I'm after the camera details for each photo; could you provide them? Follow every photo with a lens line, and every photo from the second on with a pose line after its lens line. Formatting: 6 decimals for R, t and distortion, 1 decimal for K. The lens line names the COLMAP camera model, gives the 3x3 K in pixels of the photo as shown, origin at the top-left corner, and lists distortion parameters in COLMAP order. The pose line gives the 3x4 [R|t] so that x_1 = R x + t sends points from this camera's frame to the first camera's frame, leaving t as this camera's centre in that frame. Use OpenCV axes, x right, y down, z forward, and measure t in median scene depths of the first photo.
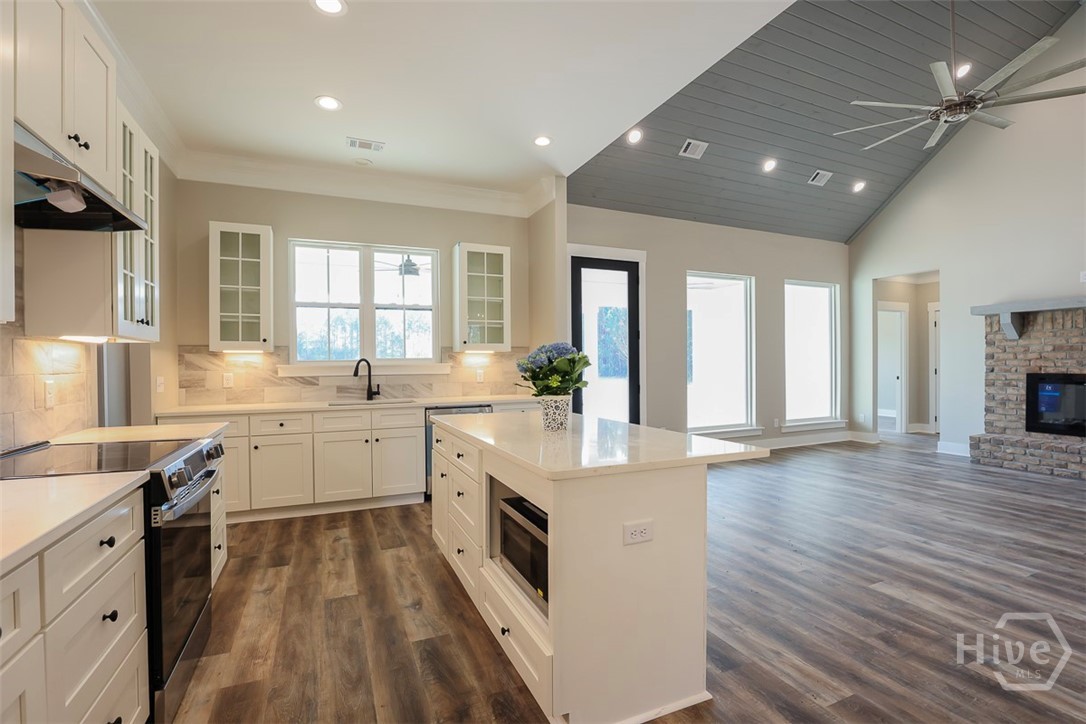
lens RADIAL K [[503.2, 0, 546.6], [0, 503.2, 368.9], [0, 0, 1]] dist [-0.038567, 0.008469]
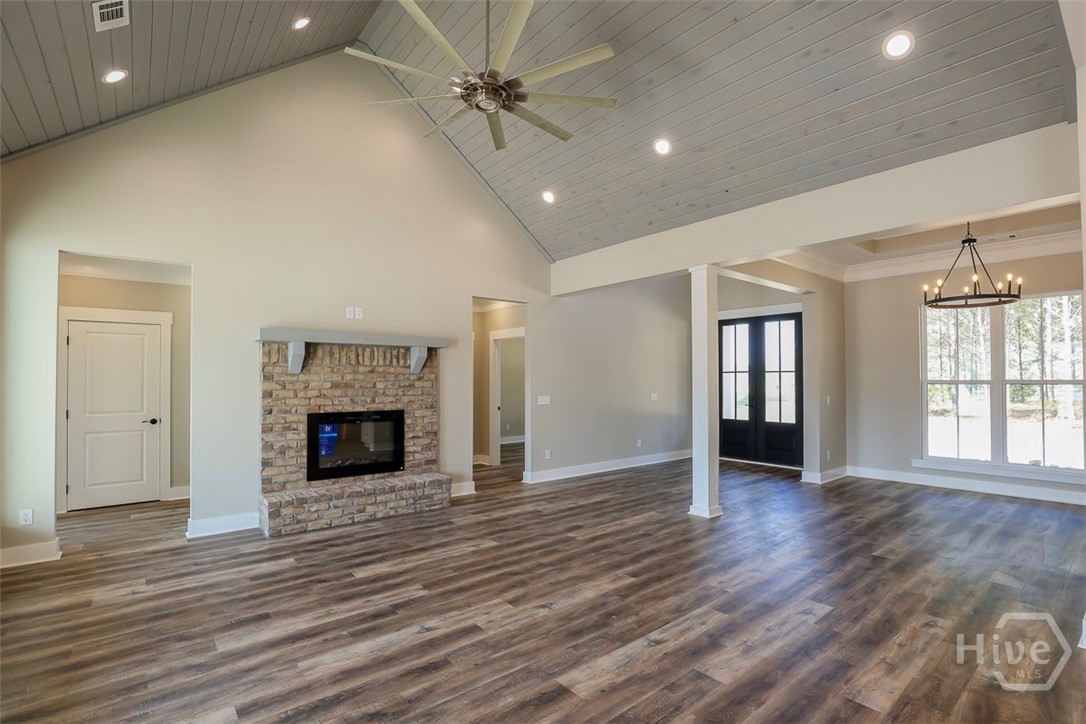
lens RADIAL K [[503.2, 0, 546.6], [0, 503.2, 368.9], [0, 0, 1]] dist [-0.038567, 0.008469]
pose [[-0.267089, 0.029800, 0.963211, 0.022111], [0.015019, 0.999529, -0.026759, -0.040020], [-0.963555, 0.007320, -0.267411, 0.828165]]
